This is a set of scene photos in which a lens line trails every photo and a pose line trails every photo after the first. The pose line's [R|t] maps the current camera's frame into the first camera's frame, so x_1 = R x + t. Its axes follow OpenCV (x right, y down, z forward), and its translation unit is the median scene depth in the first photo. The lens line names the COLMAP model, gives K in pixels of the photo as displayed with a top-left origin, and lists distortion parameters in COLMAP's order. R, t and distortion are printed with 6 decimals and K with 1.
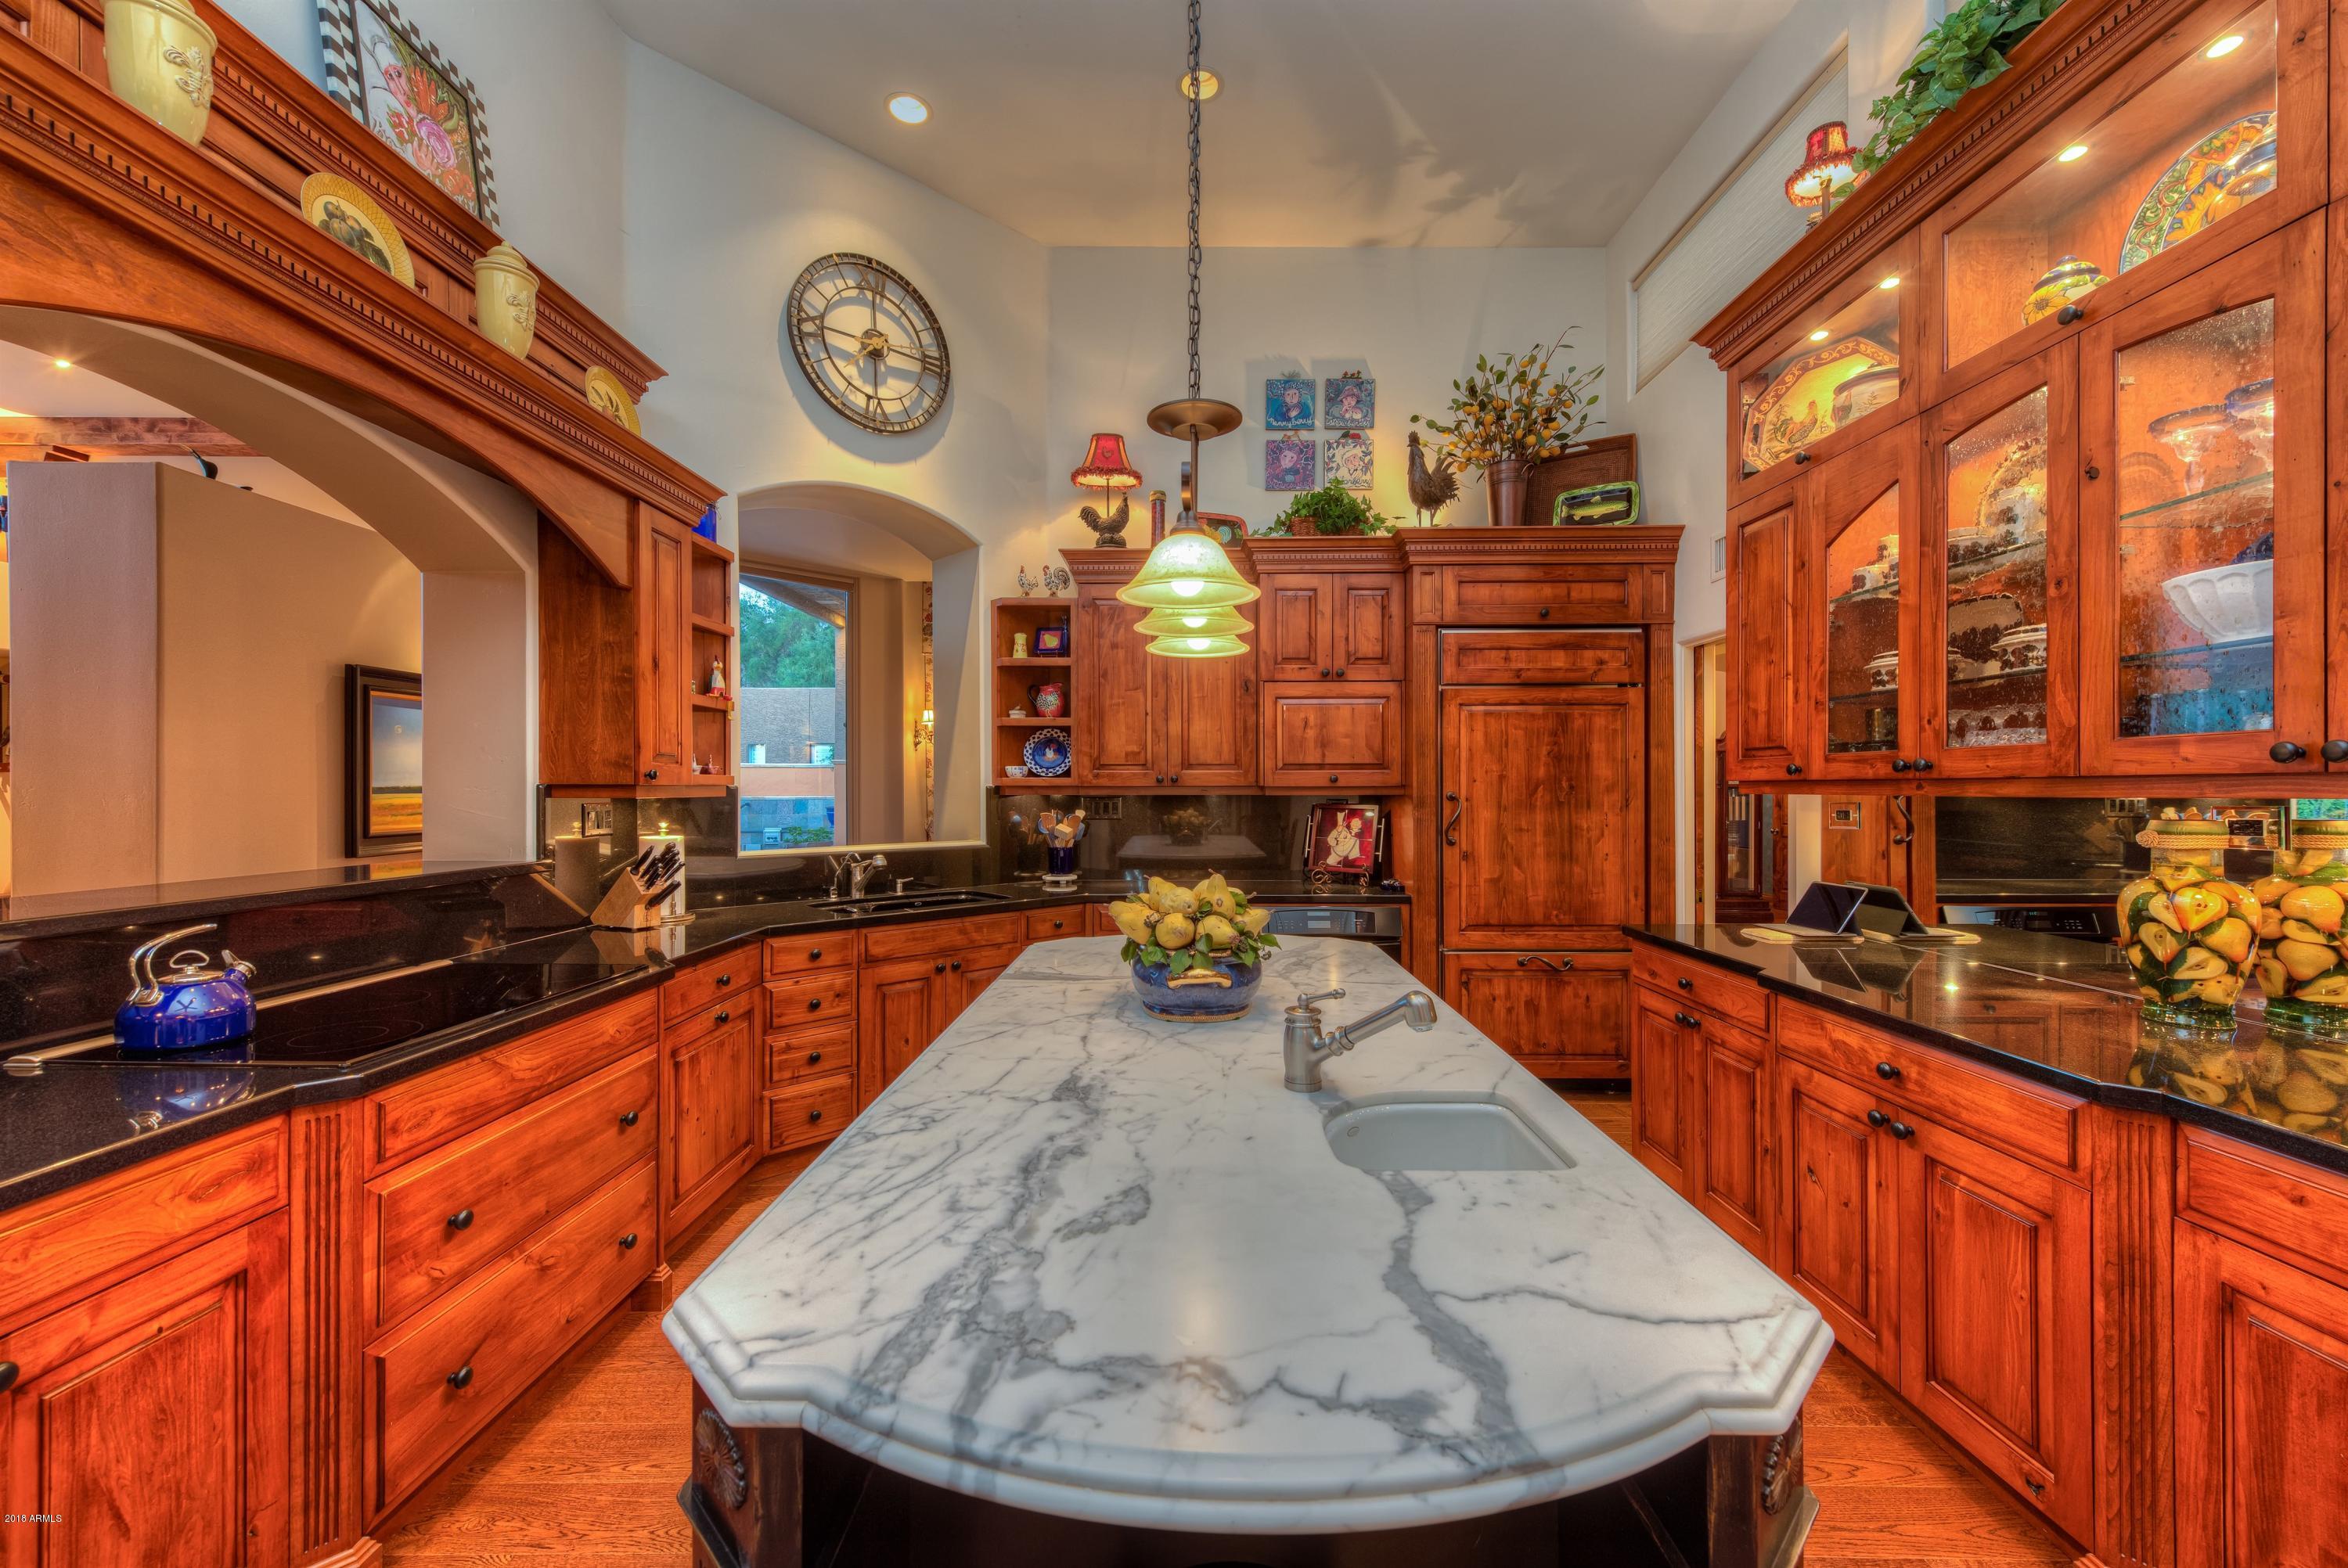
lens RADIAL K [[926.7, 0, 1171.6], [0, 926.7, 792.8], [0, 0, 1]] dist [0.013233, -0.004496]
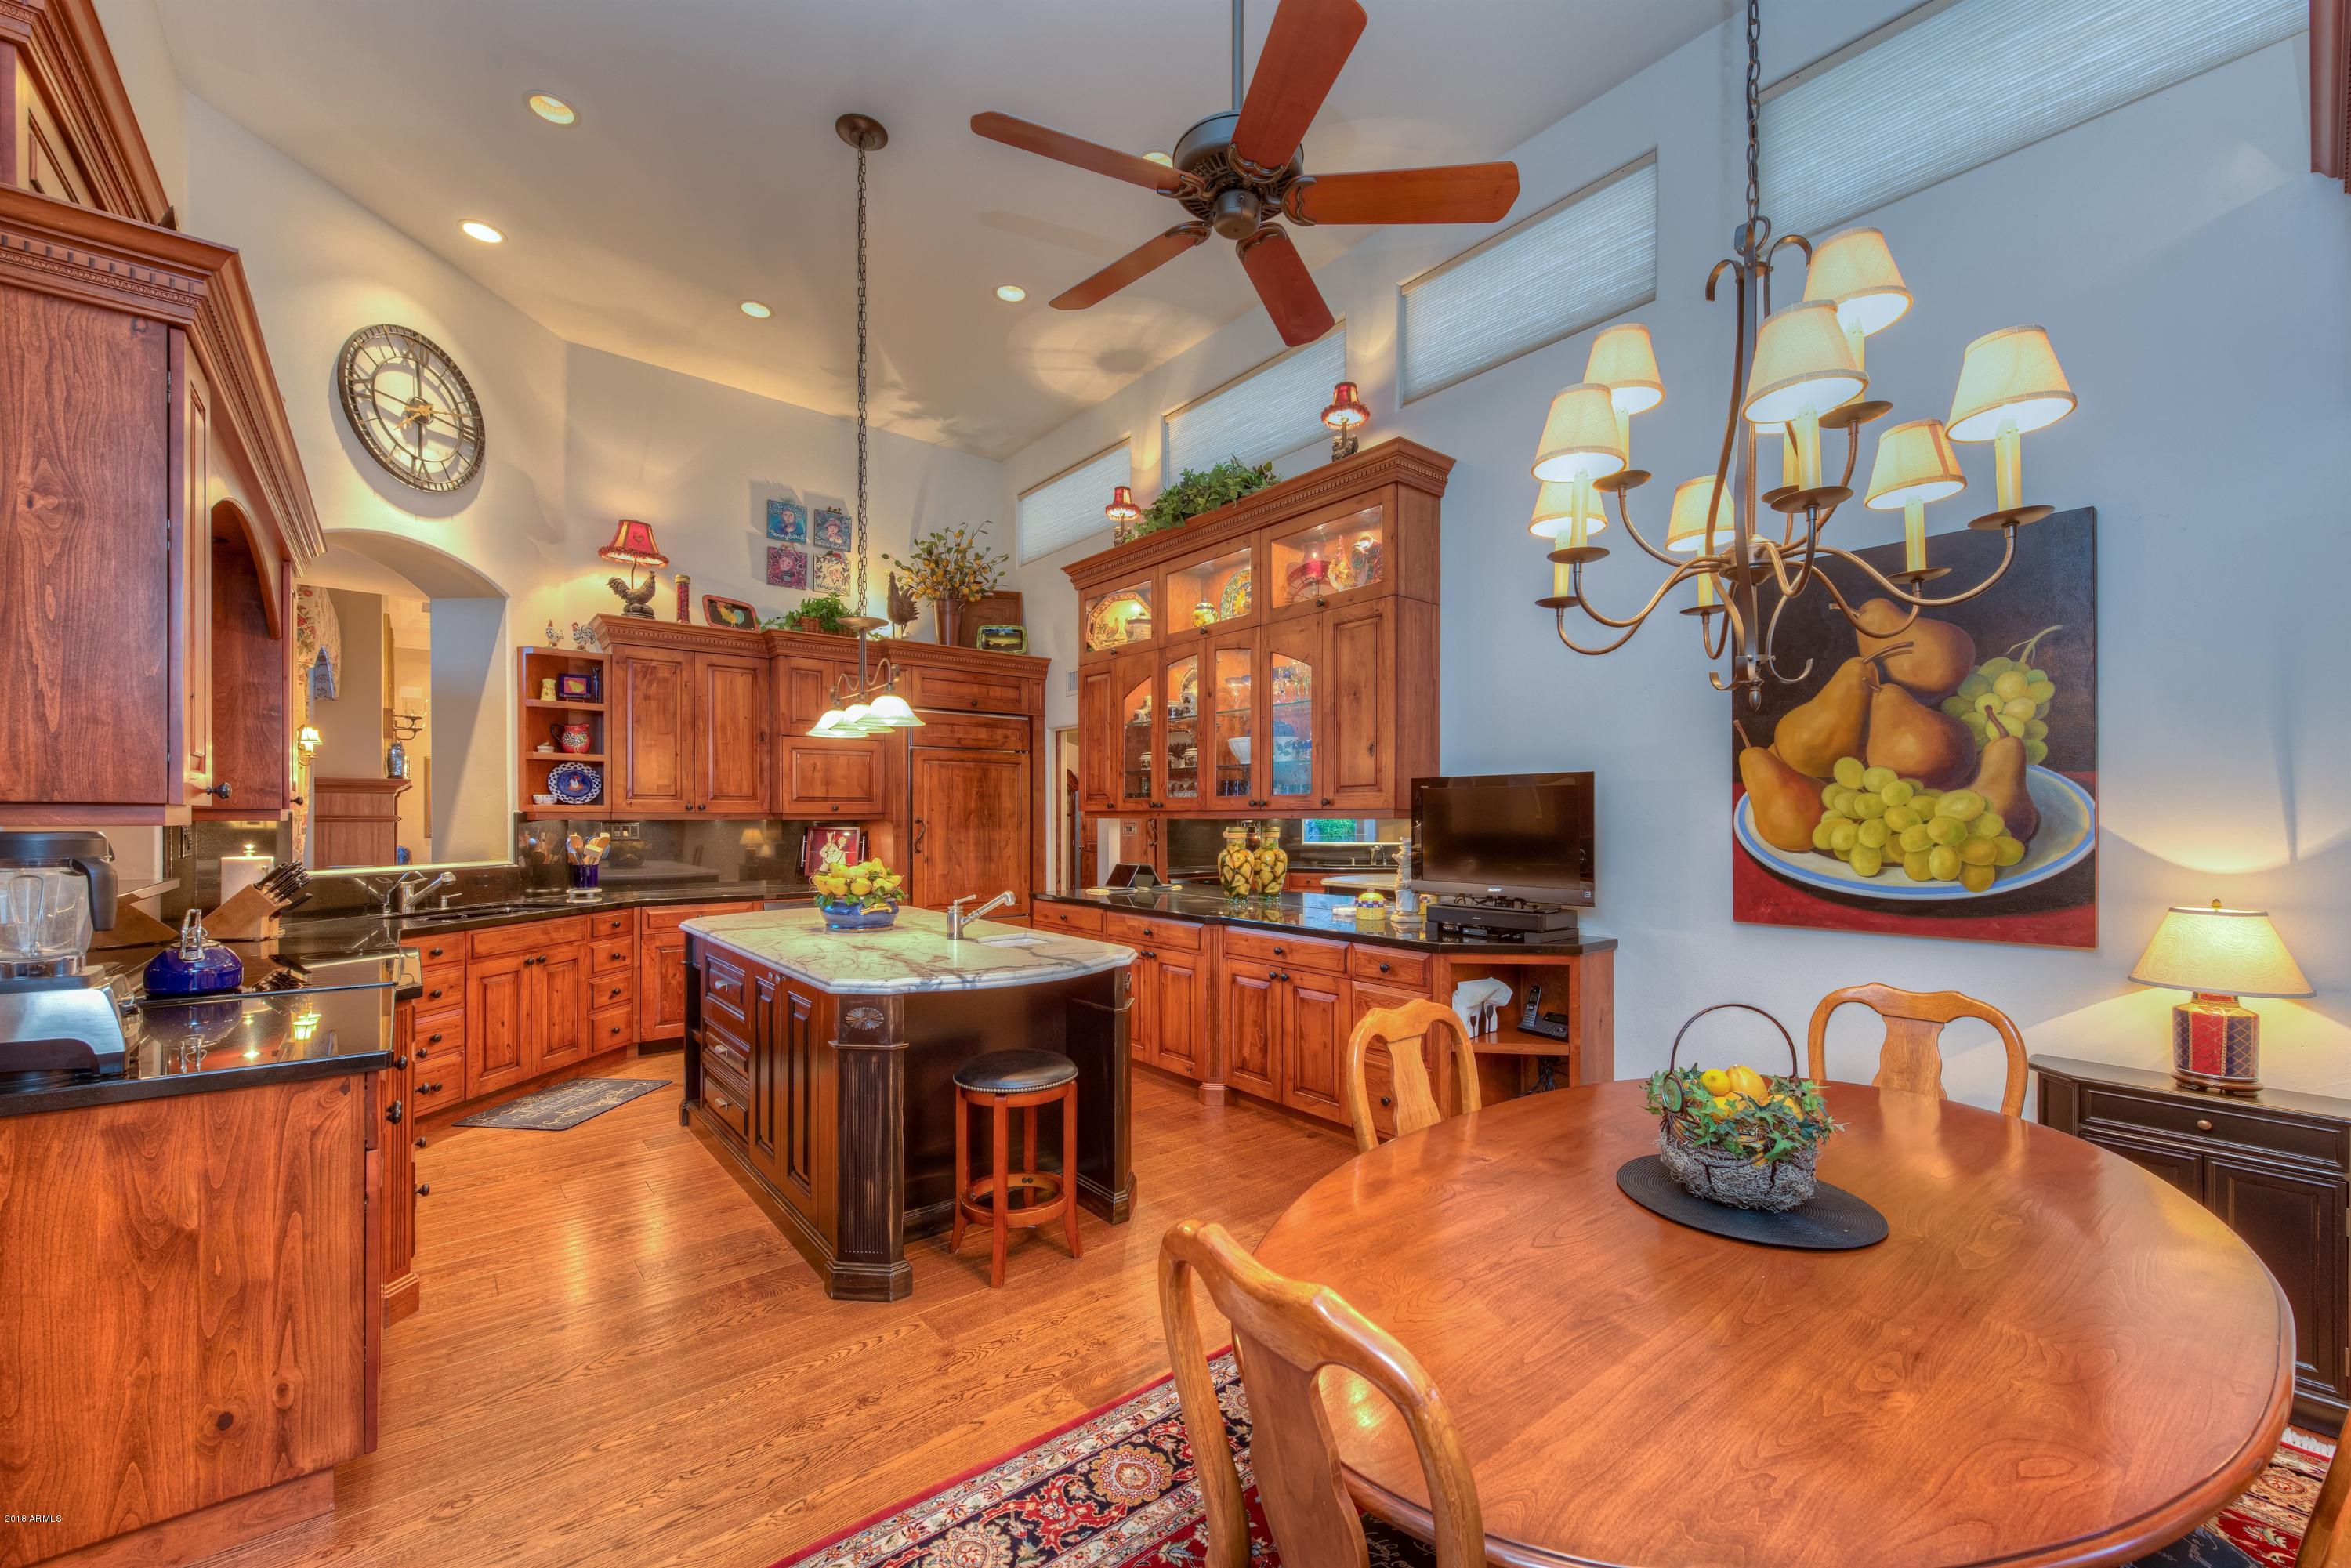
lens RADIAL K [[928.0, 0, 1173.1], [0, 928.0, 792.8], [0, 0, 1]] dist [0.013233, -0.004496]
pose [[0.773848, 0.018567, 0.633099, -0.329695], [0.000718, 0.999544, -0.030192, 0.004779], [-0.633370, 0.023819, 0.773482, -0.422448]]
